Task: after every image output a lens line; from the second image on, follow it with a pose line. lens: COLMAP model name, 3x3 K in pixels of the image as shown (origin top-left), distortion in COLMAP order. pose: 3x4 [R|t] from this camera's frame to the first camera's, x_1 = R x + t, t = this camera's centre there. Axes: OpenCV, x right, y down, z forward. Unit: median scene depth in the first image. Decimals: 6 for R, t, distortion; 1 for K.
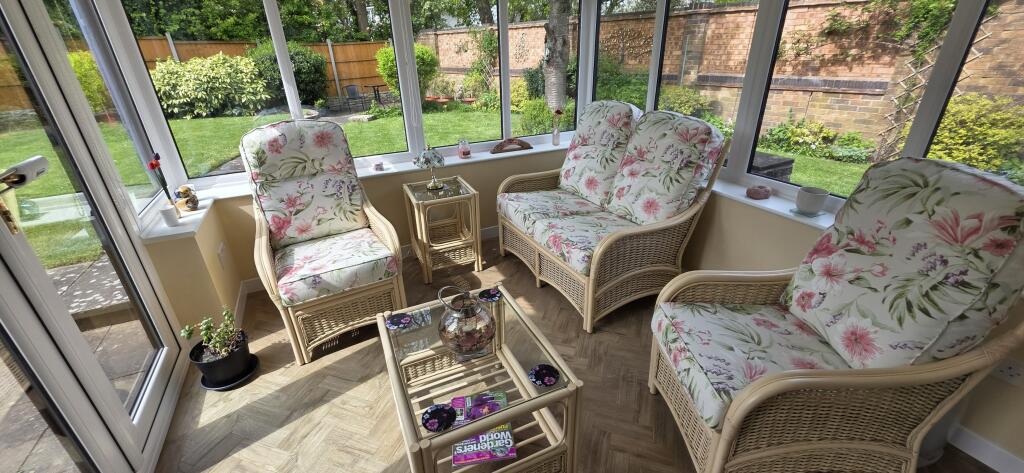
lens RADIAL K [[411.0, 0, 513.8], [0, 411.0, 235.7], [0, 0, 1]] dist [0.002475, -0.000047]
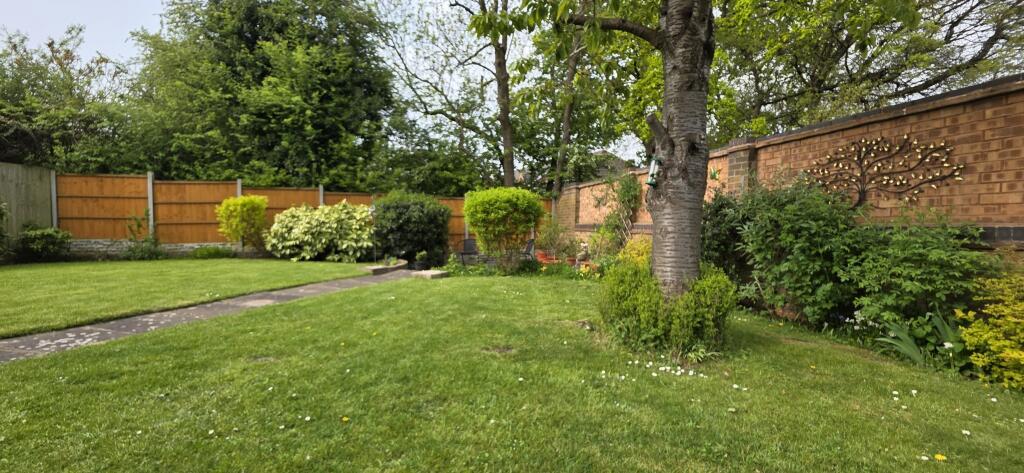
lens RADIAL K [[411.0, 0, 512.7], [0, 411.0, 234.7], [0, 0, 1]] dist [0.002475, -0.000047]
pose [[0.888586, 0.036952, -0.457219, 0.104845], [-0.210307, 0.918637, -0.334480, -0.124524], [0.407658, 0.393371, 0.824060, 0.386524]]
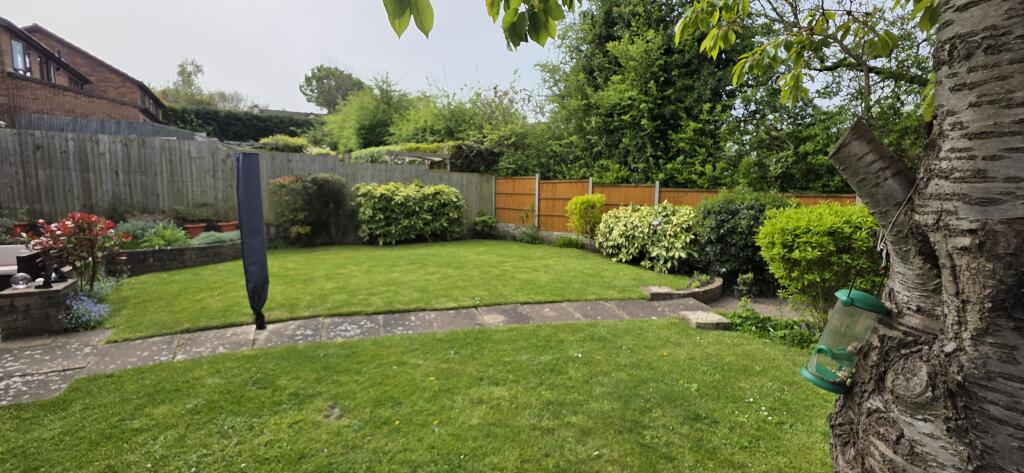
lens RADIAL K [[411.0, 0, 511.8], [0, 411.0, 234.0], [0, 0, 1]] dist [0.002475, -0.000047]
pose [[0.129812, 0.125065, -0.983620, 0.123416], [-0.430590, 0.900701, 0.057696, -0.292796], [0.893163, 0.416047, 0.170773, 0.590098]]
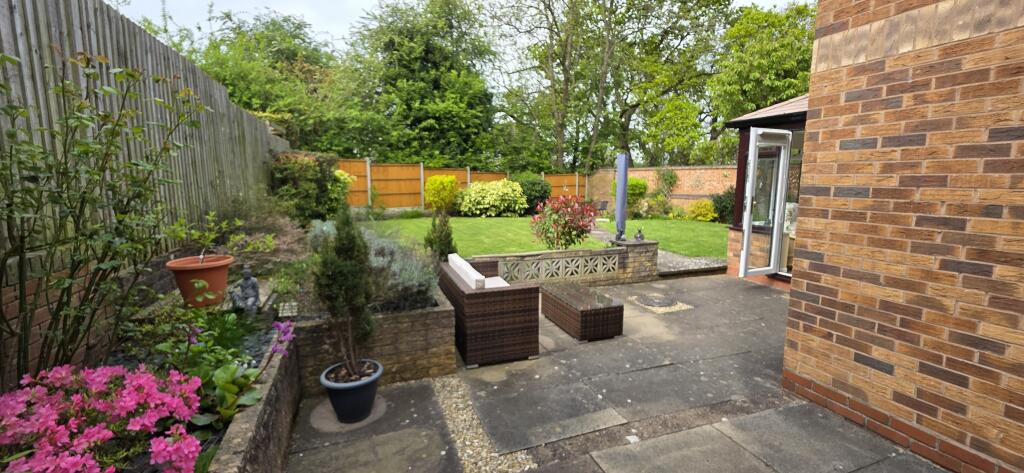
lens RADIAL K [[411.0, 0, 509.8], [0, 411.0, 232.7], [0, 0, 1]] dist [0.002475, -0.000047]
pose [[0.994940, 0.038072, -0.092978, -0.543664], [-0.063681, 0.954757, -0.290487, 0.215214], [0.077712, 0.294939, 0.952351, -0.452624]]
